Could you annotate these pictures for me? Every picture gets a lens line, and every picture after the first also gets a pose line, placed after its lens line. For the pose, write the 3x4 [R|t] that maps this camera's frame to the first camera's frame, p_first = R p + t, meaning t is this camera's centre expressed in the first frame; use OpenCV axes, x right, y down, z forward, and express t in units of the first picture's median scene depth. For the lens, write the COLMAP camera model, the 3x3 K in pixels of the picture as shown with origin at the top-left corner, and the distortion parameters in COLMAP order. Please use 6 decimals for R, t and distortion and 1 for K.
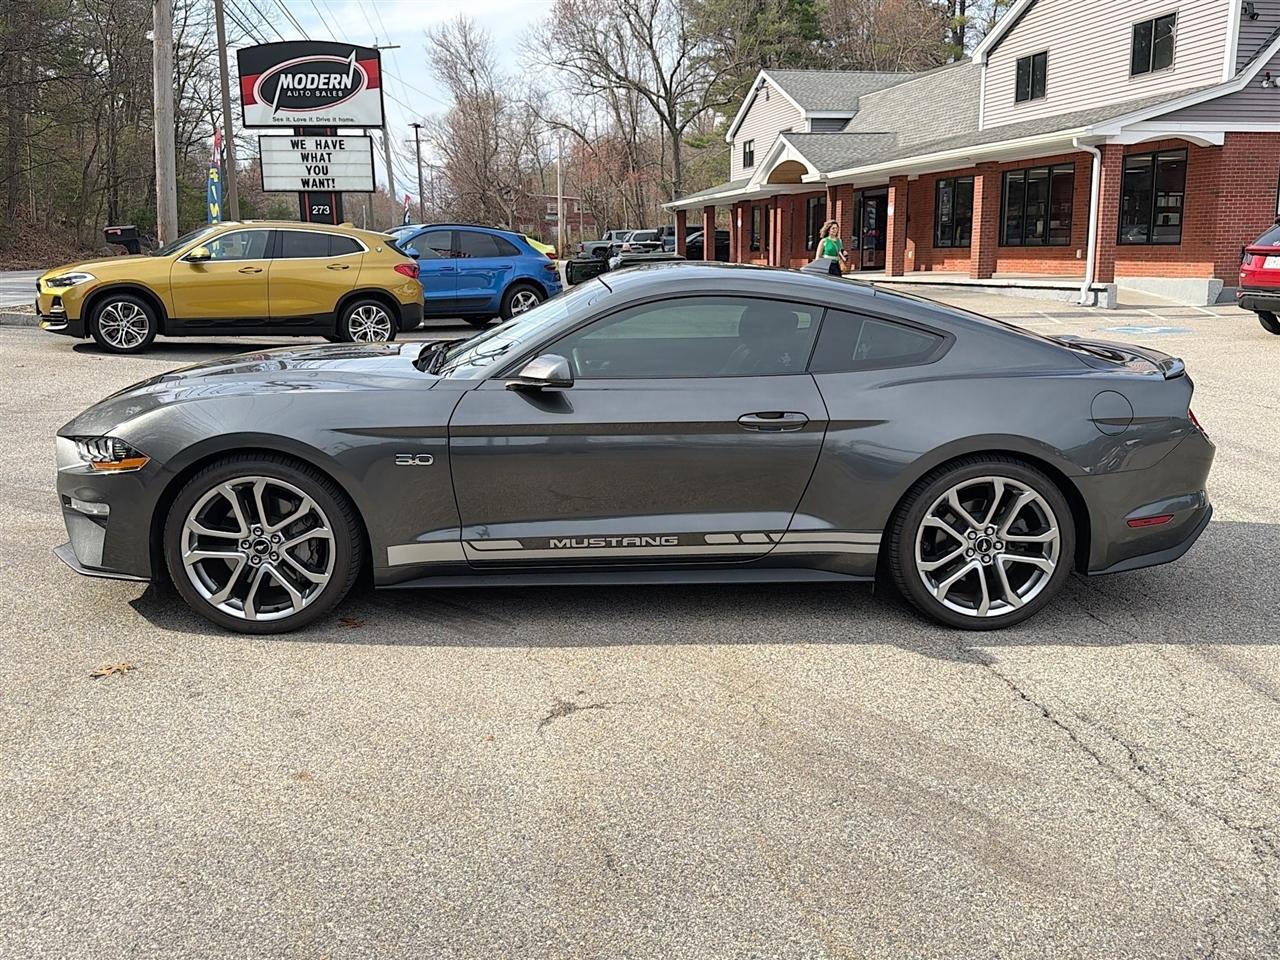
lens RADIAL K [[1113.8, 0, 653.1], [0, 1113.8, 456.2], [0, 0, 1]] dist [0.071258, -0.109267]
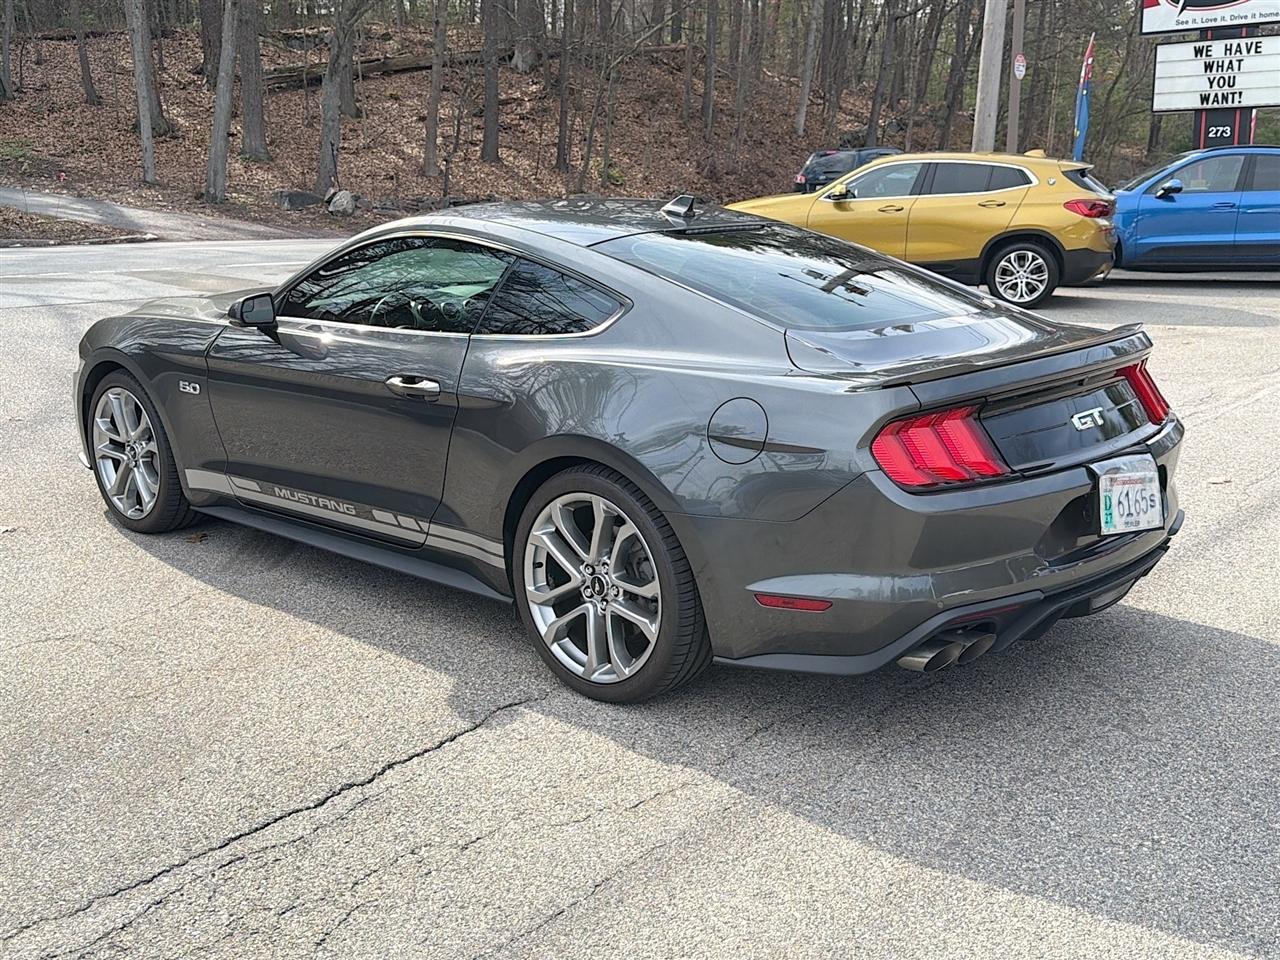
lens RADIAL K [[1329.4, 0, 647.5], [0, 1329.4, 473.1], [0, 0, 1]] dist [-0.002524, 0.000000]
pose [[0.693067, 0.141478, -0.706854, 0.922309], [-0.118063, 0.989589, 0.082308, -0.069452], [0.711140, 0.026408, 0.702555, 0.404286]]
